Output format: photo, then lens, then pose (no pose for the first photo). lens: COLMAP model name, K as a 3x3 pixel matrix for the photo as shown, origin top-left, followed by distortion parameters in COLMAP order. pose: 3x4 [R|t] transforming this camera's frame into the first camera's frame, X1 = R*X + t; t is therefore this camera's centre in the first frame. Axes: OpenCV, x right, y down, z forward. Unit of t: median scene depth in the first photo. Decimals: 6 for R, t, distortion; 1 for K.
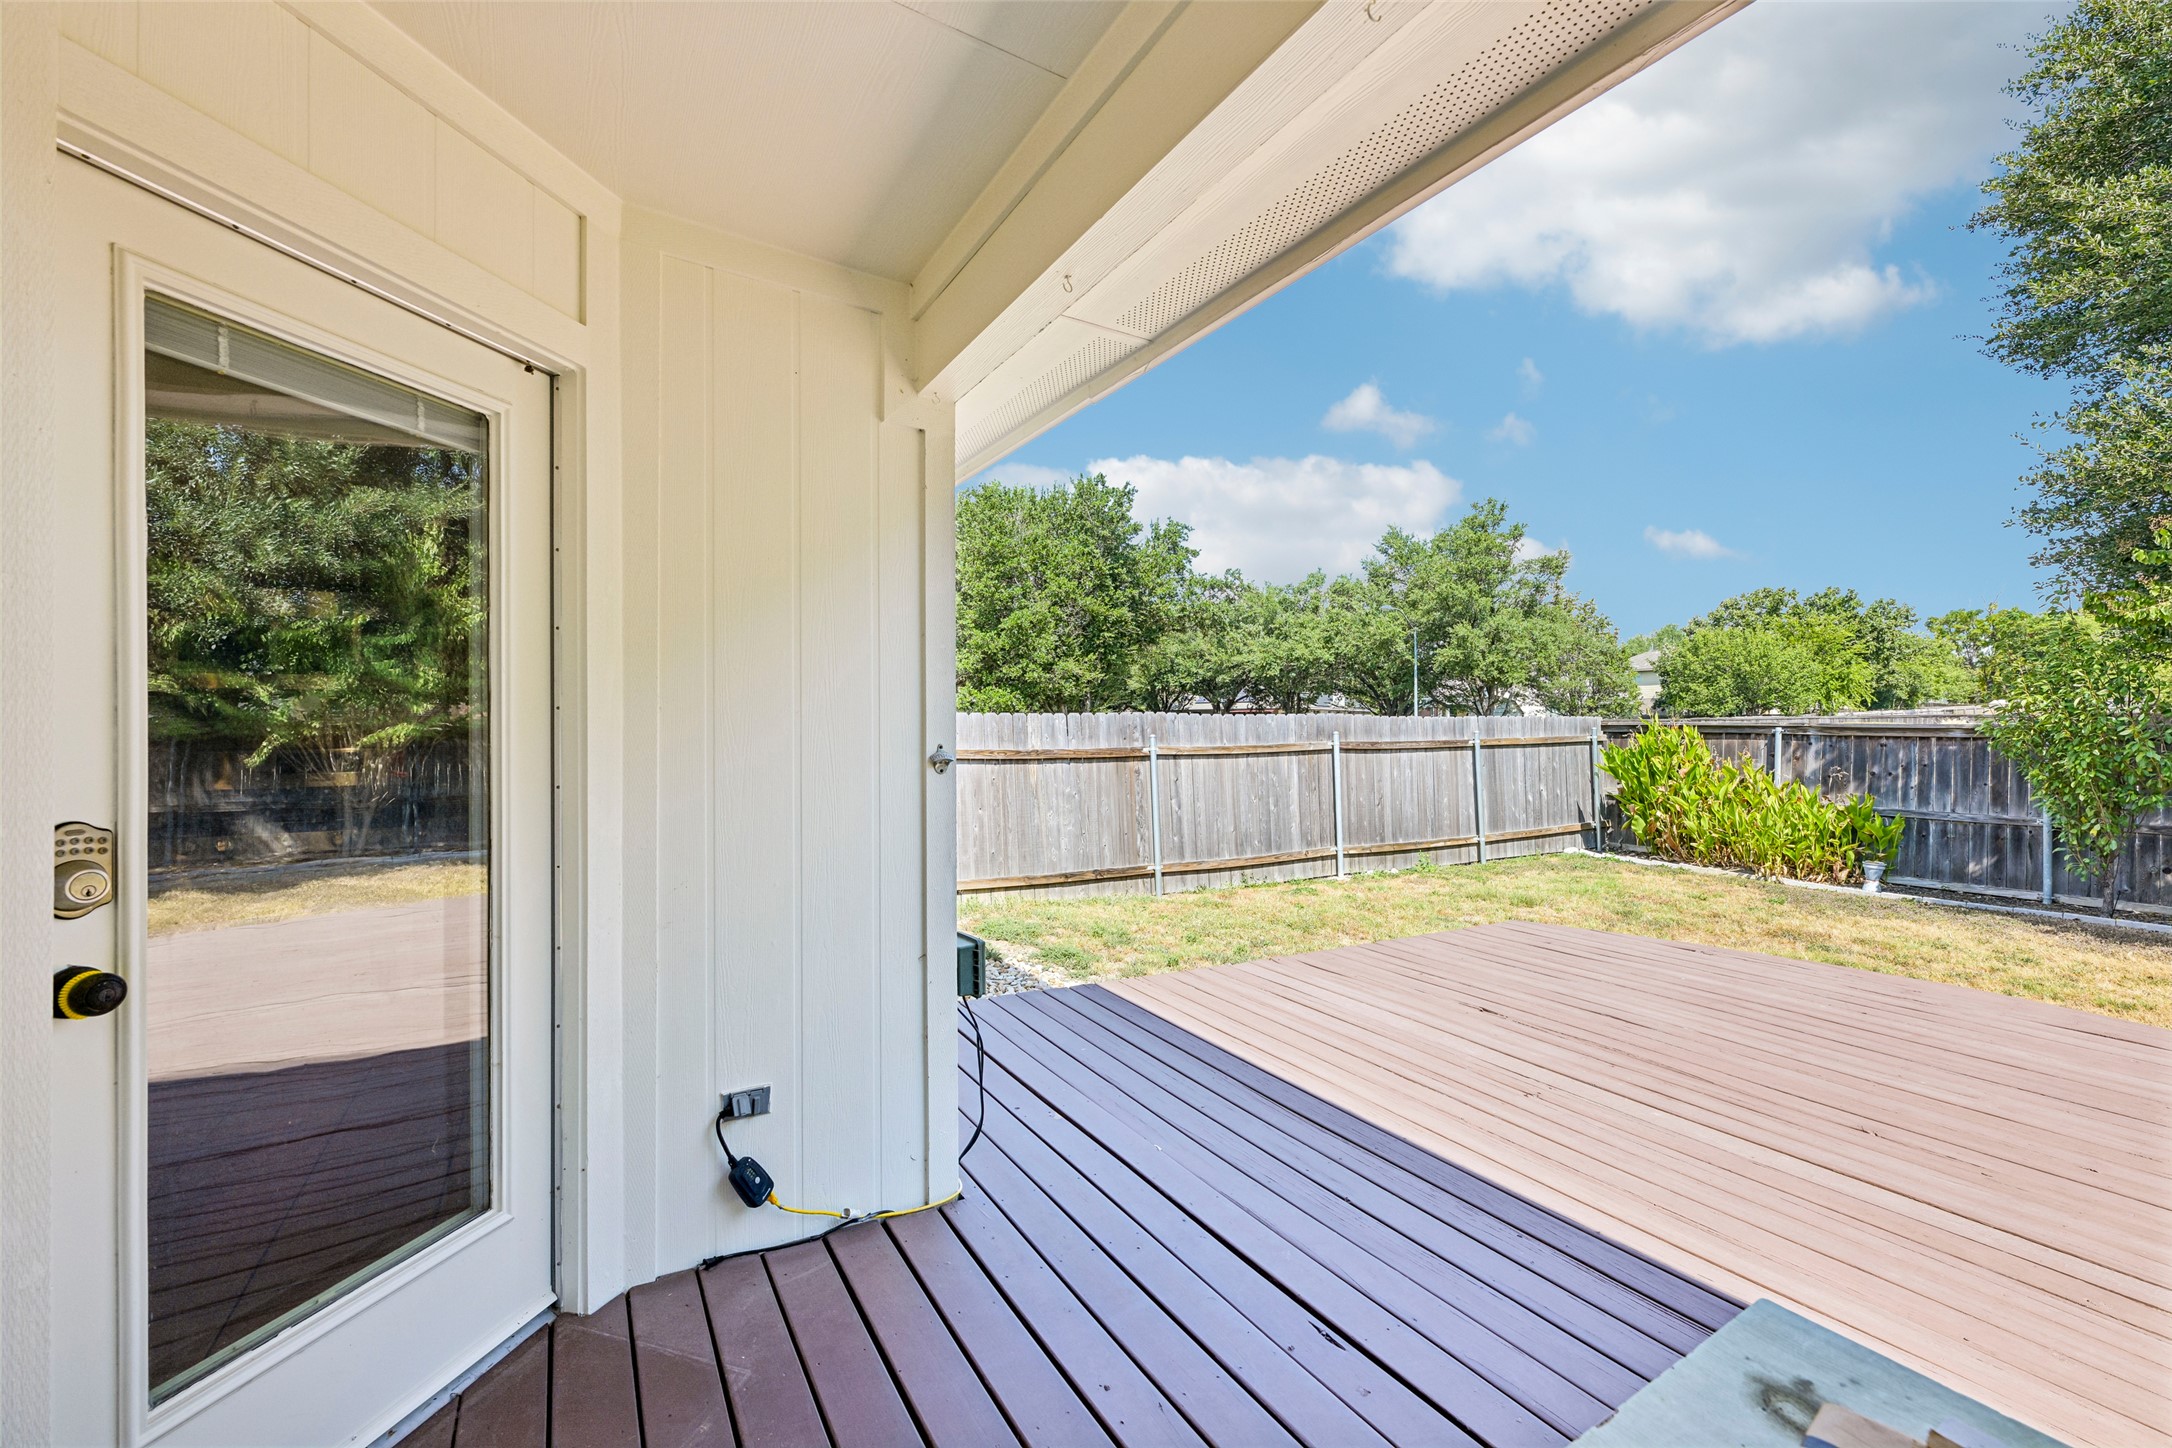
lens RADIAL K [[849.2, 0, 1074.0], [0, 849.2, 739.8], [0, 0, 1]] dist [0.000795, -0.000261]
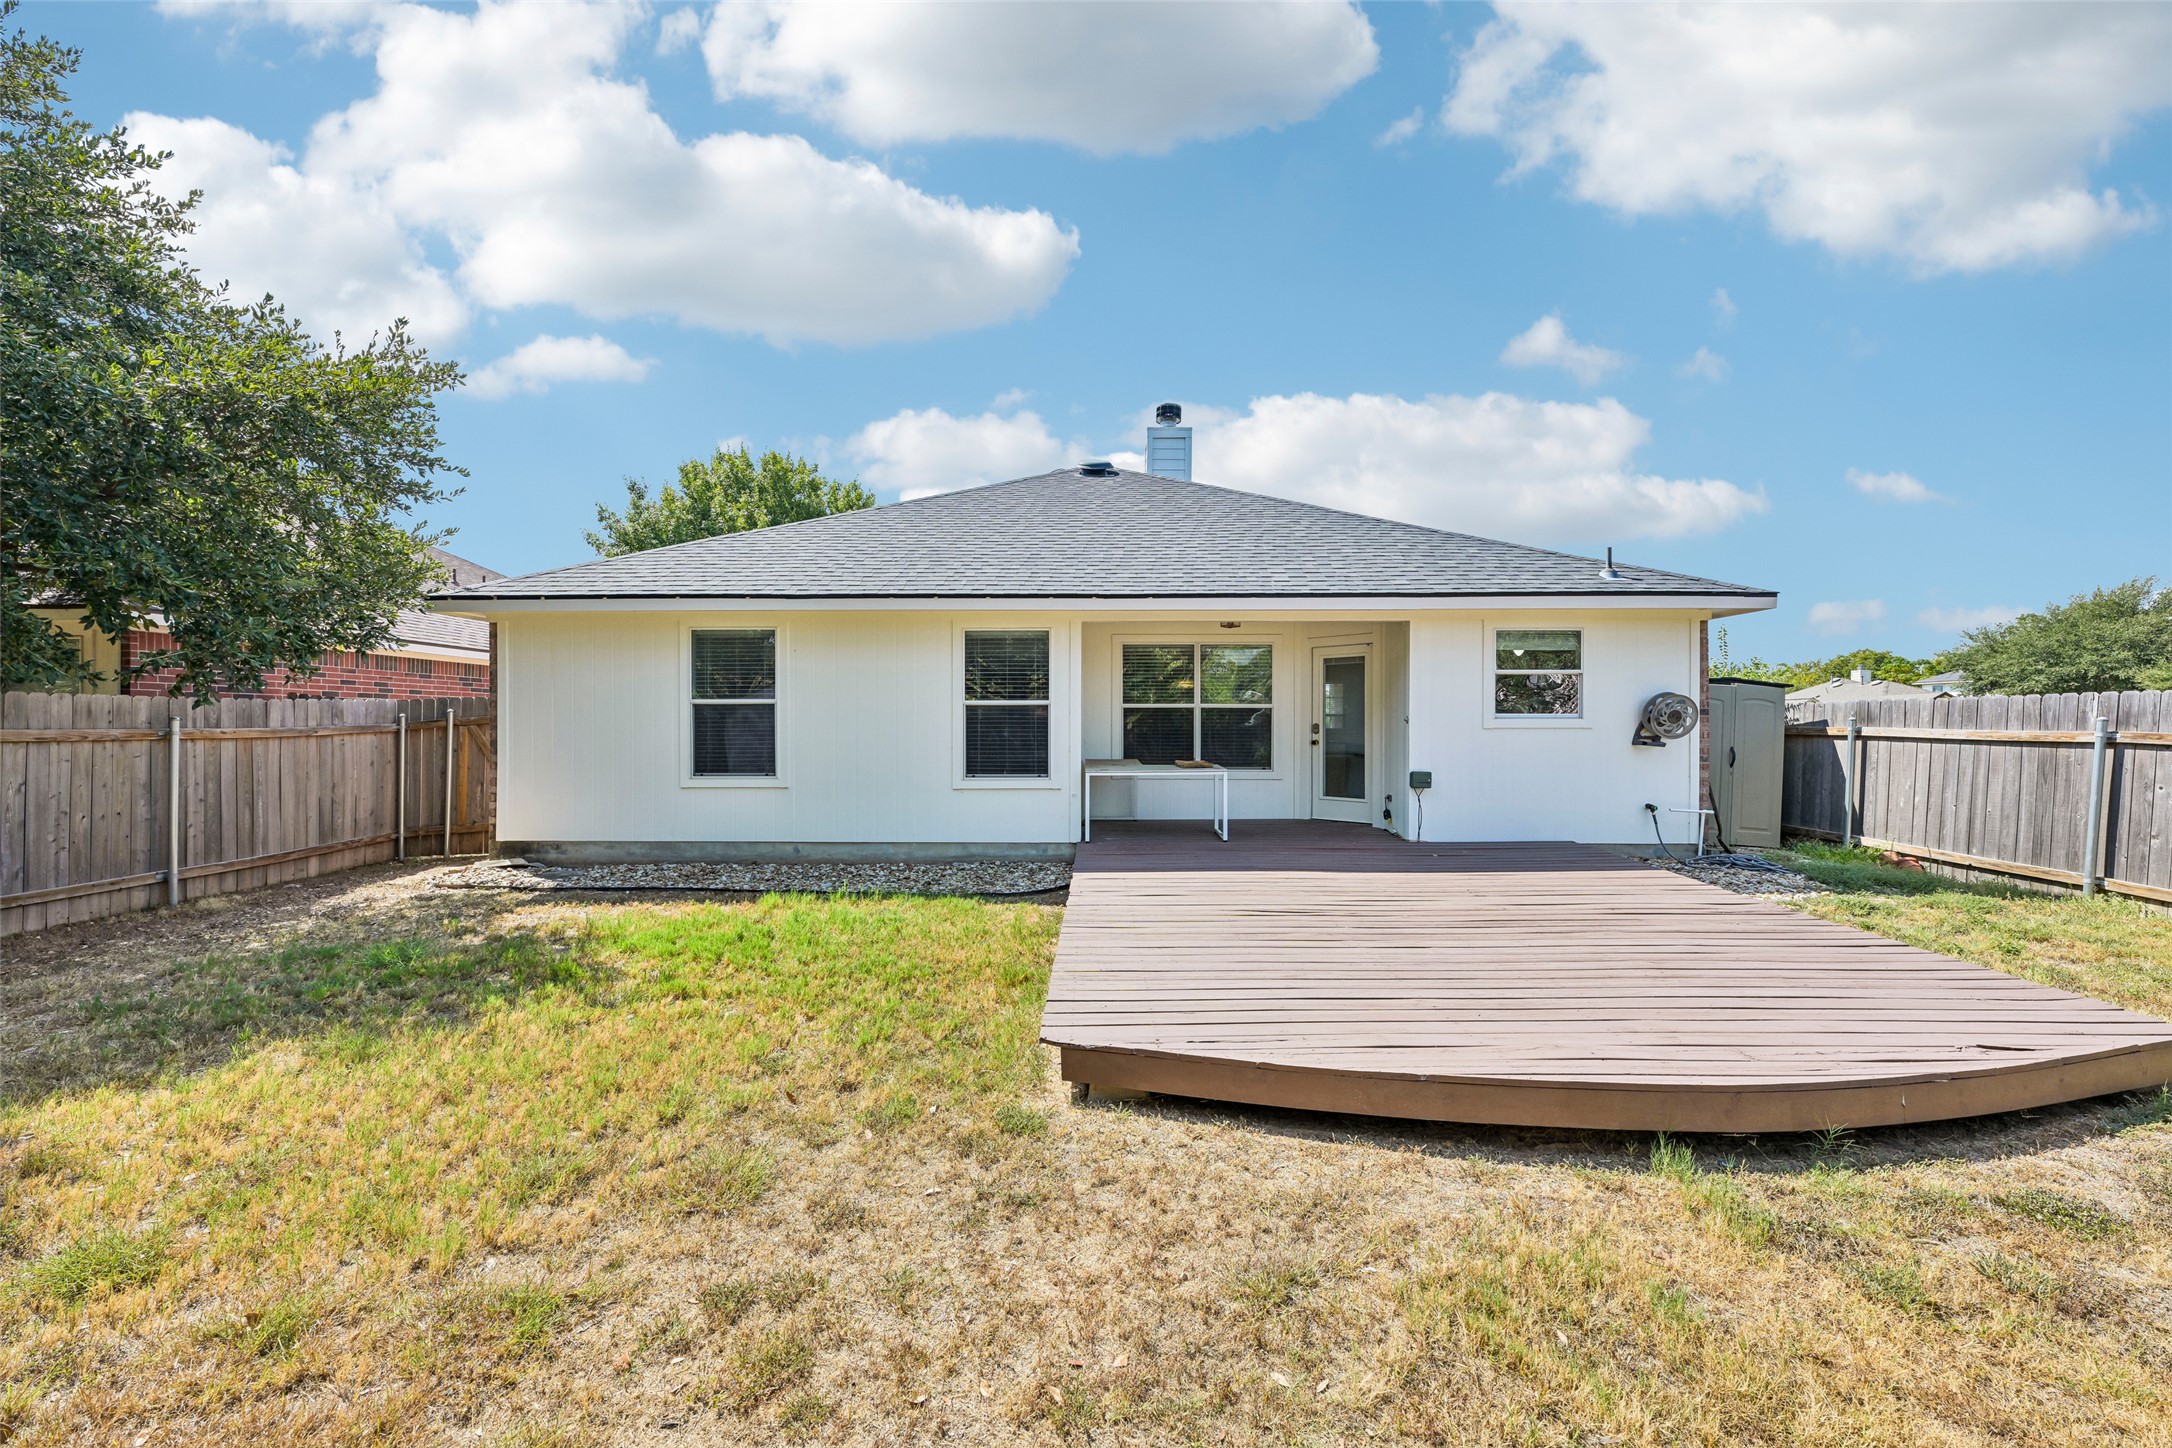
lens RADIAL K [[849.2, 0, 1088.2], [0, 849.2, 725.5], [0, 0, 1]] dist [0.000795, -0.000261]
pose [[-0.513807, 0.012641, -0.857813, 4.265621], [-0.005335, 0.999825, 0.017929, -0.013205], [0.857889, 0.013788, -0.513650, 1.959666]]
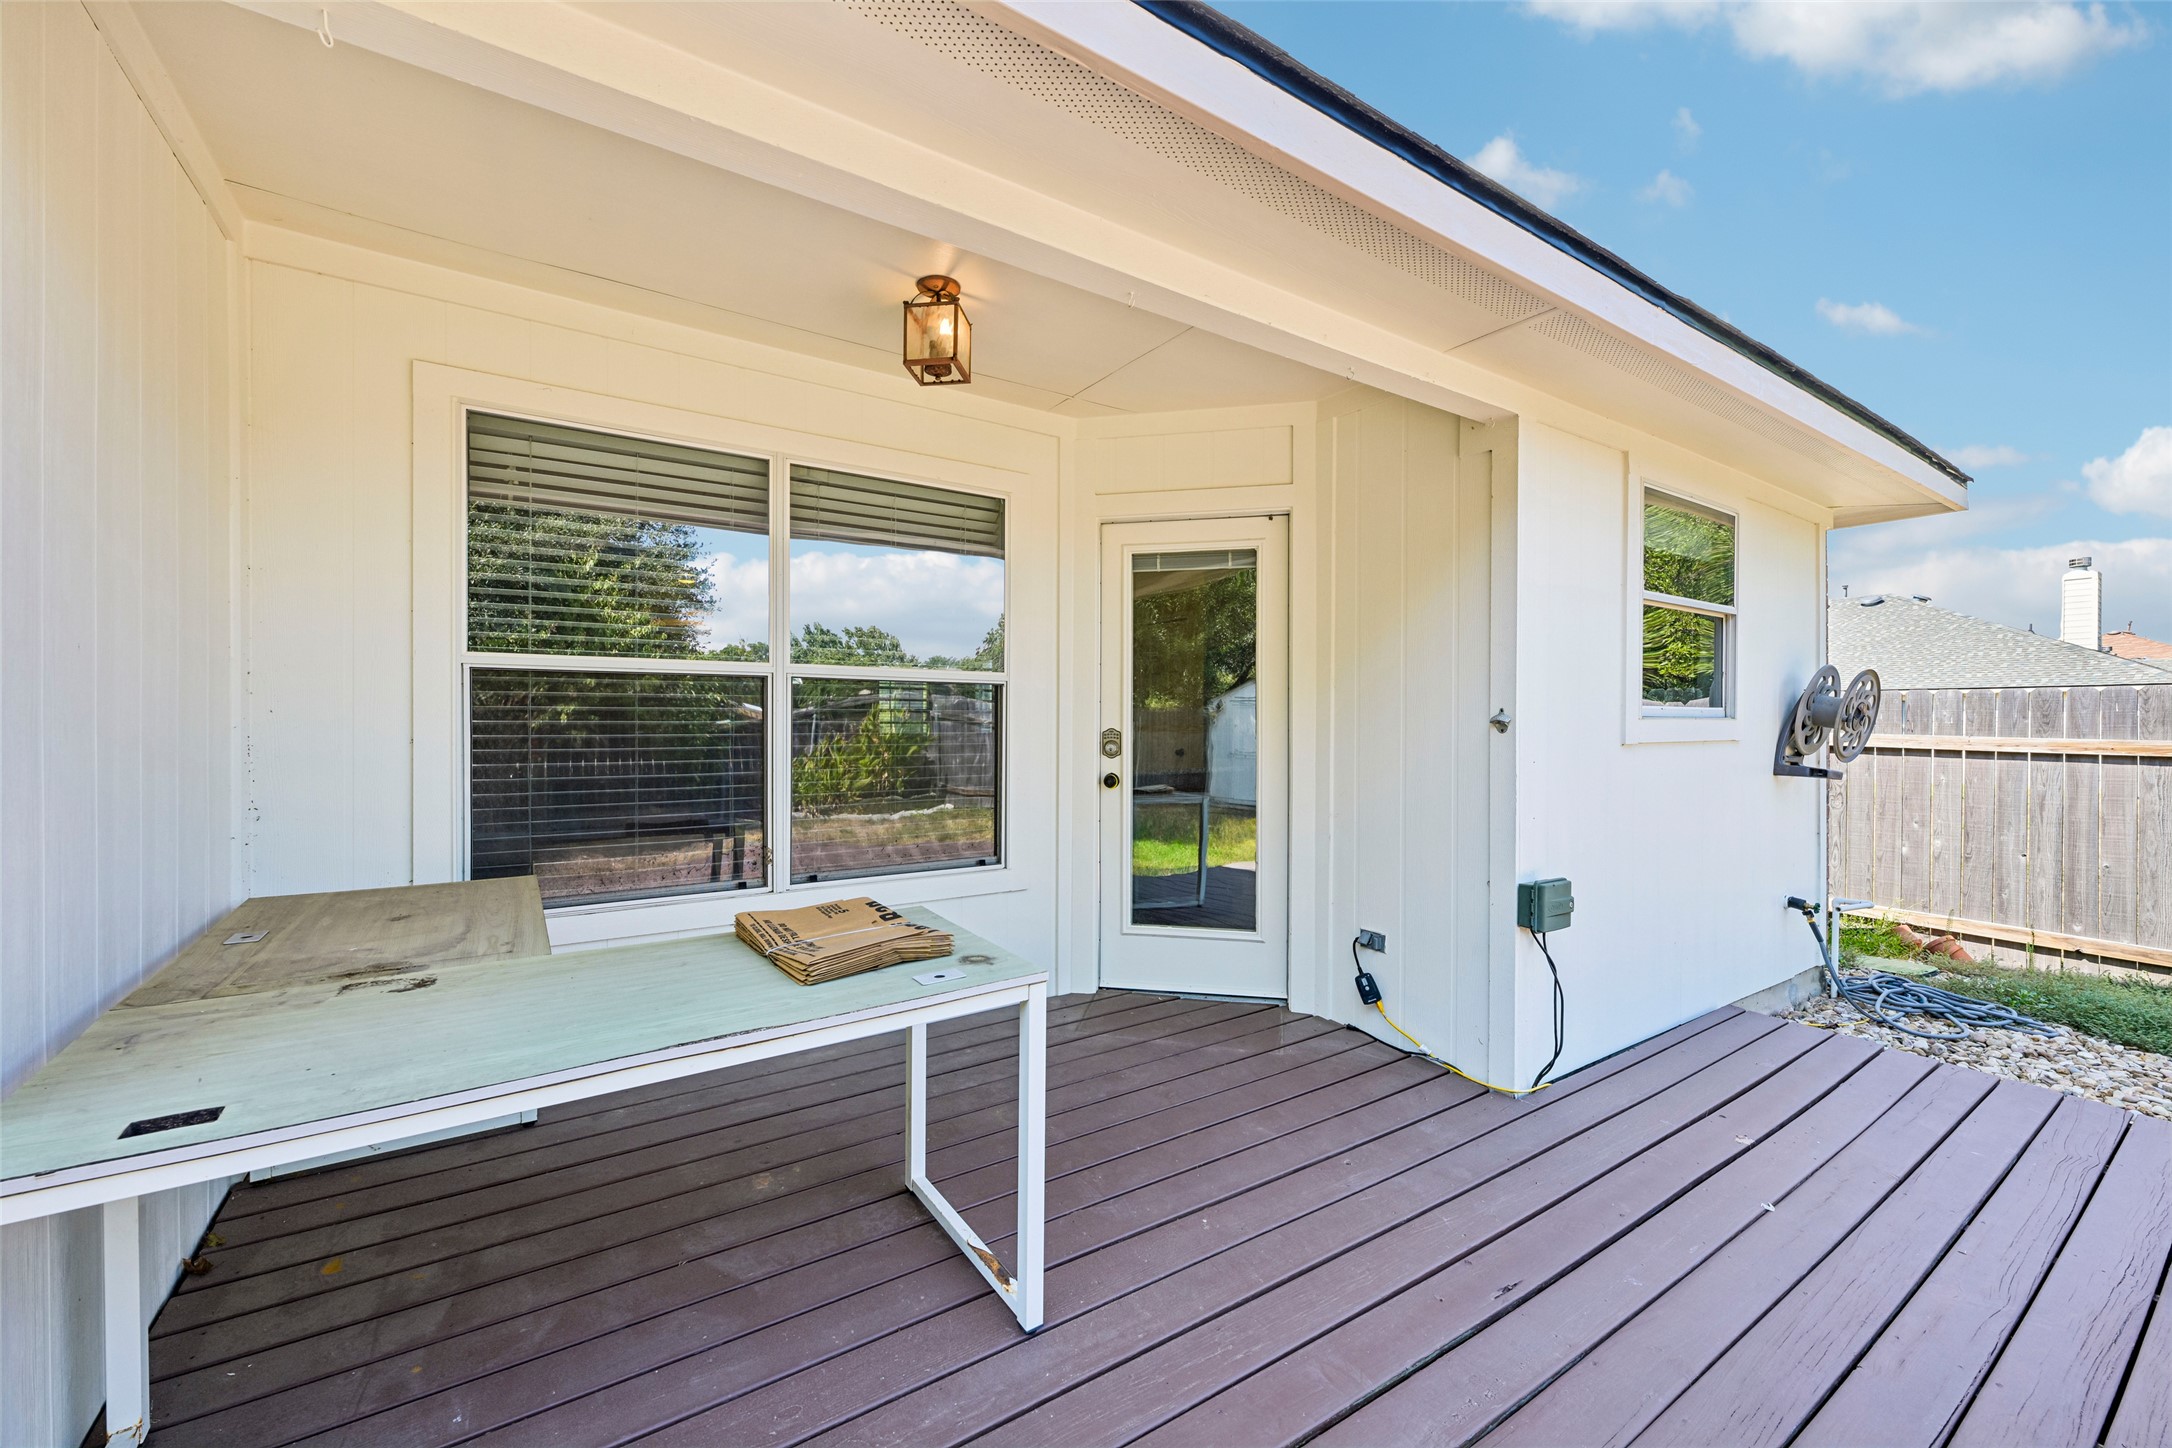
lens RADIAL K [[849.2, 0, 1088.2], [0, 849.2, 724.3], [0, 0, 1]] dist [0.000795, -0.000261]
pose [[0.049656, 0.013231, -0.998679, 1.155858], [-0.014973, 0.999810, 0.012501, 0.024650], [0.998654, 0.014332, 0.049845, 0.410122]]
